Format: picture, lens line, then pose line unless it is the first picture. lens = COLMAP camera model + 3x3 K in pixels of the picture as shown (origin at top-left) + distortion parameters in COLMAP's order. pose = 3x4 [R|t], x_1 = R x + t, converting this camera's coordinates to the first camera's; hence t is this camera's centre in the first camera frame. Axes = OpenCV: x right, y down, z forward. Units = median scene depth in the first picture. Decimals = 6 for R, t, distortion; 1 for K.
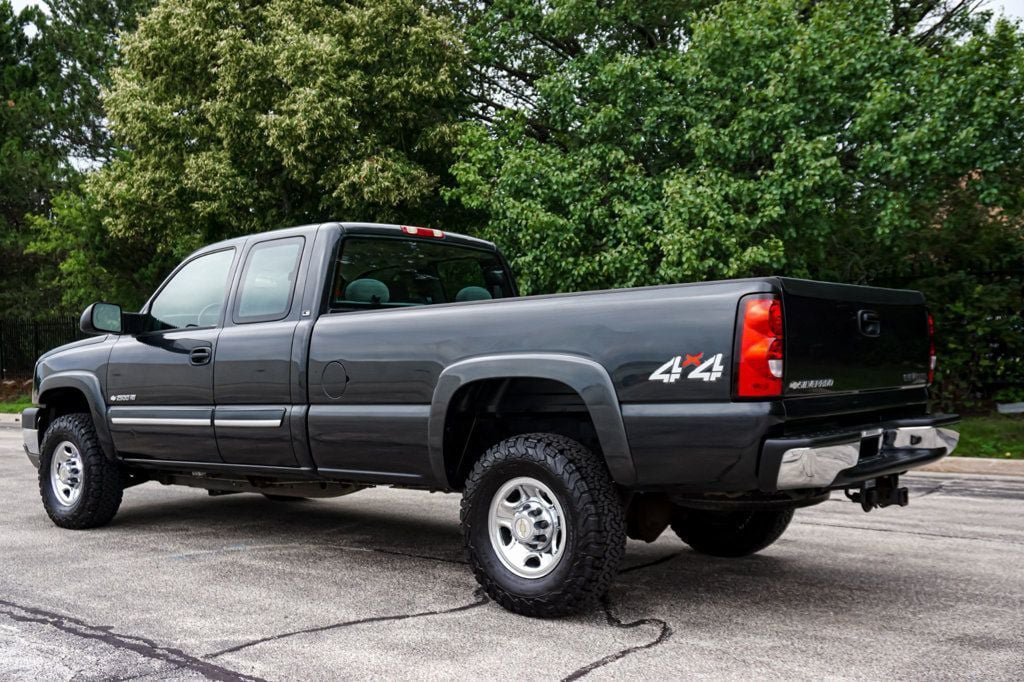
lens RADIAL K [[1040.0, 0, 514.3], [0, 1040.0, 342.9], [0, 0, 1]] dist [0.002815, -0.008572]
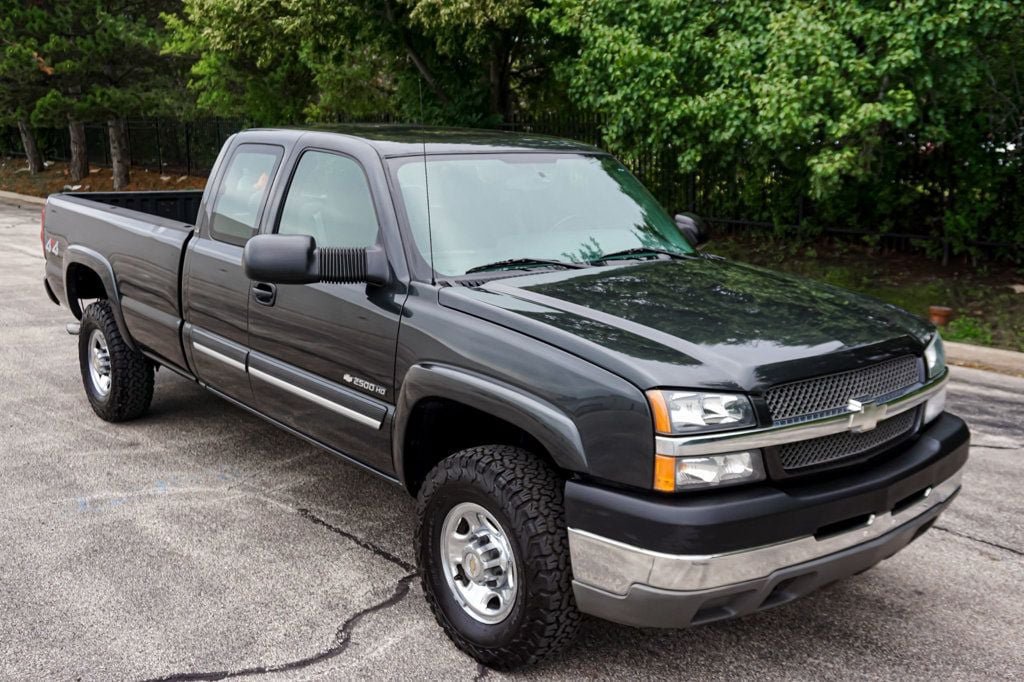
lens RADIAL K [[1017.7, 0, 511.9], [0, 1017.7, 340.4], [0, 0, 1]] dist [-0.002497, 0.012363]
pose [[0.983592, 0.063219, -0.168970, 0.093873], [-0.026978, 0.977602, 0.208724, -0.064778], [0.178380, -0.200741, 0.963267, 0.135619]]
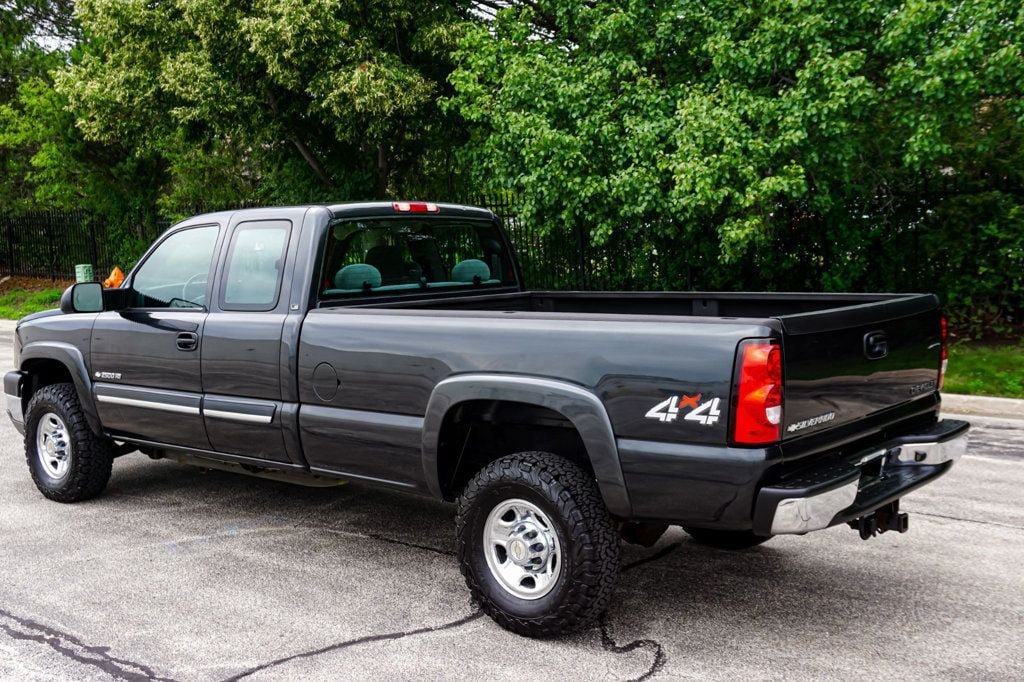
lens RADIAL K [[1114.5, 0, 514.4], [0, 1114.5, 341.7], [0, 0, 1]] dist [-0.007560, 0.029772]
pose [[0.999974, -0.000644, -0.007134, 0.005080], [0.001464, 0.993303, 0.115532, -0.056953], [0.007012, -0.115540, 0.993278, -0.012622]]
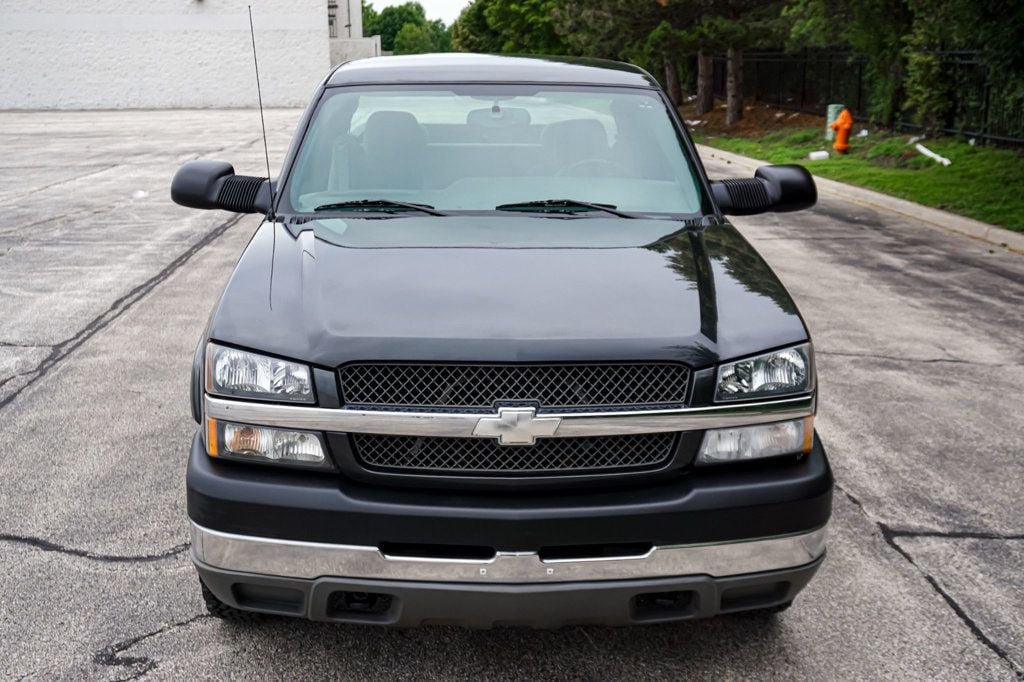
lens RADIAL K [[1114.5, 0, 514.4], [0, 1114.5, 341.7], [0, 0, 1]] dist [-0.007560, 0.029772]
pose [[0.674680, 0.200847, -0.710259, 0.325312], [-0.013378, 0.965436, 0.260297, -0.063603], [0.737989, -0.166115, 0.654047, 0.285655]]
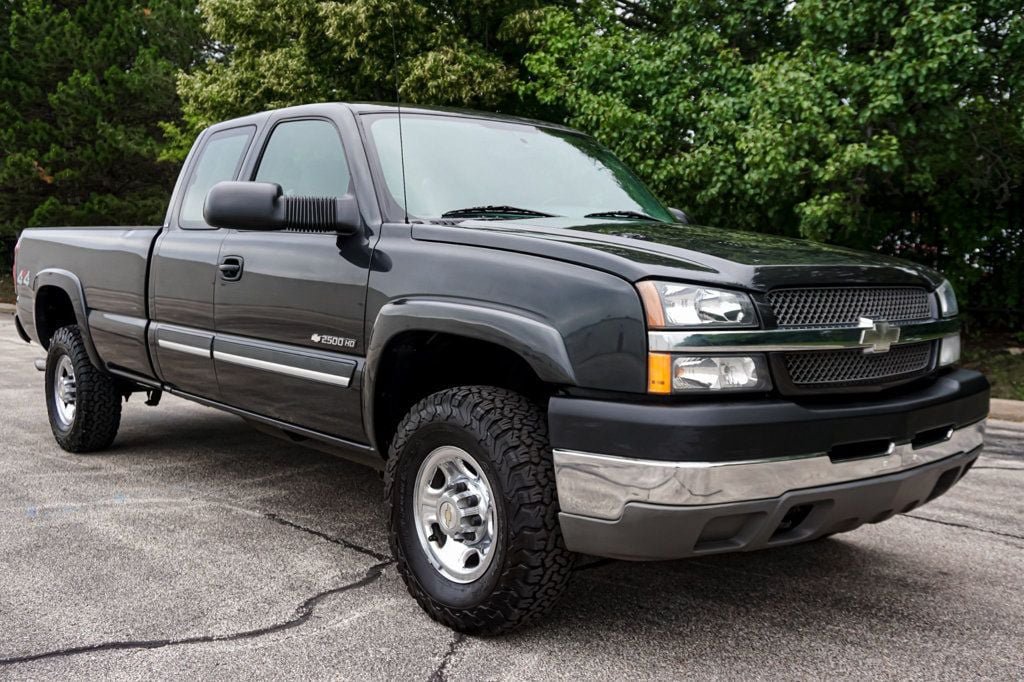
lens RADIAL K [[1007.8, 0, 511.8], [0, 1007.8, 339.7], [0, 0, 1]] dist [-0.011298, 0.028721]
pose [[0.985153, 0.032107, -0.168648, 0.095935], [-0.017950, 0.996236, 0.084804, -0.001710], [0.170736, -0.080518, 0.982021, 0.156682]]
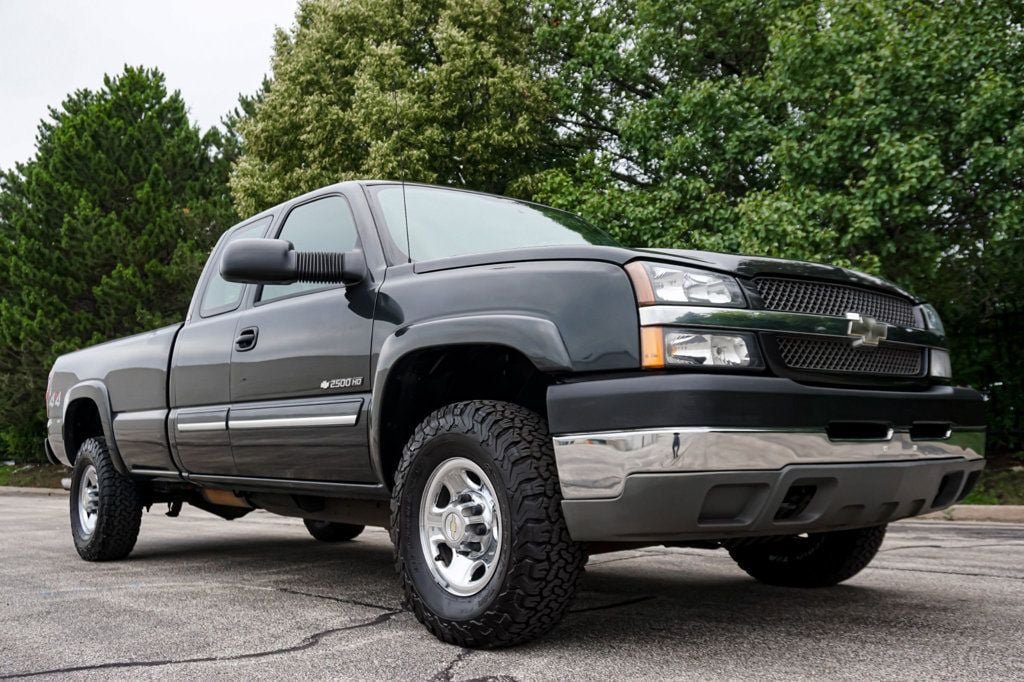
lens RADIAL K [[962.6, 0, 511.6], [0, 962.6, 341.2], [0, 0, 1]] dist [-0.015461, 0.023068]
pose [[0.982103, -0.036037, -0.184866, 0.100122], [0.017033, 0.994497, -0.103375, 0.048673], [0.187574, 0.098376, 0.977312, 0.161534]]
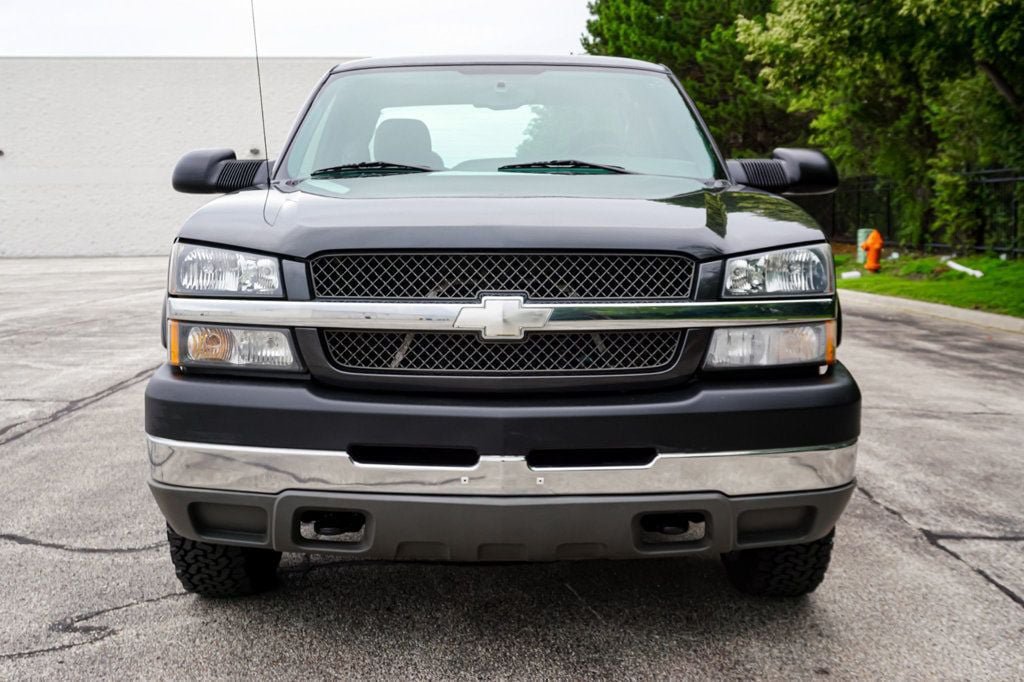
lens RADIAL K [[1091.1, 0, 513.8], [0, 1091.1, 337.9], [0, 0, 1]] dist [-0.009233, 0.021187]
pose [[0.646377, 0.096298, -0.756917, 0.321612], [-0.002312, 0.992247, 0.124264, -0.006193], [0.763014, -0.078571, 0.641588, 0.304840]]
